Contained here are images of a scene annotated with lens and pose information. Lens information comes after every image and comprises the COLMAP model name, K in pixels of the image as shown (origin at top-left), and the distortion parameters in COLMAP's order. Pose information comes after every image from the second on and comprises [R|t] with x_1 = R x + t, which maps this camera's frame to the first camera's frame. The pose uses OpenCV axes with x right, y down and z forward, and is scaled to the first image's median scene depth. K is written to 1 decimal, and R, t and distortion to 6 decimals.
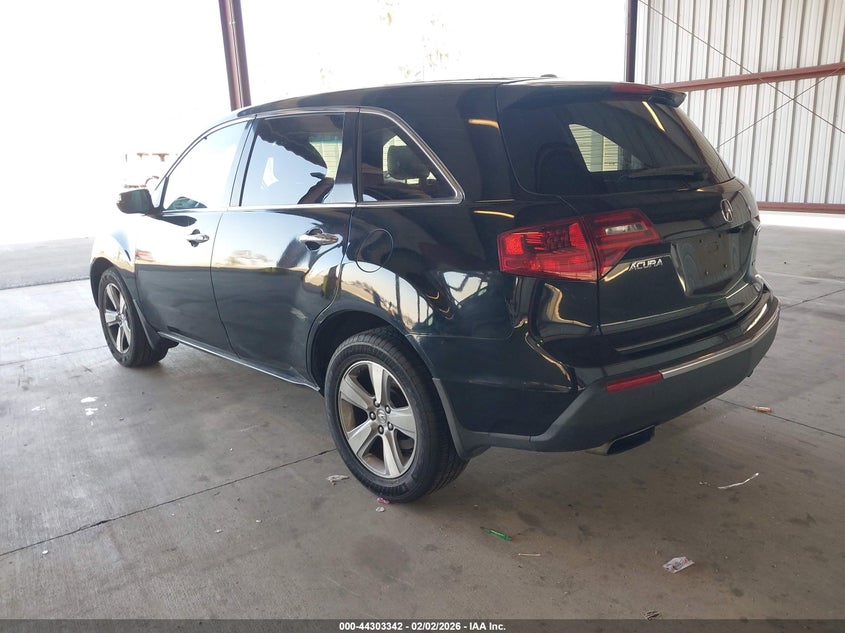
lens RADIAL K [[667.0, 0, 408.5], [0, 667.0, 319.6], [0, 0, 1]] dist [0.001087, -0.000135]
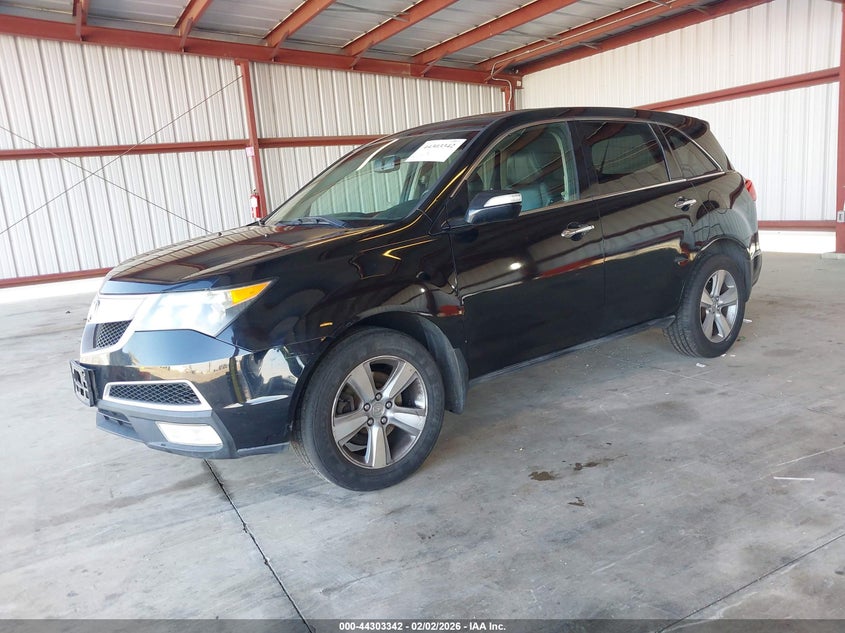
lens RADIAL K [[667.0, 0, 408.5], [0, 667.0, 319.6], [0, 0, 1]] dist [0.001087, -0.000135]
pose [[0.114903, -0.160253, 0.980365, -1.502814], [0.308292, 0.943925, 0.118163, -0.219451], [-0.944327, 0.288662, 0.157865, 1.236530]]
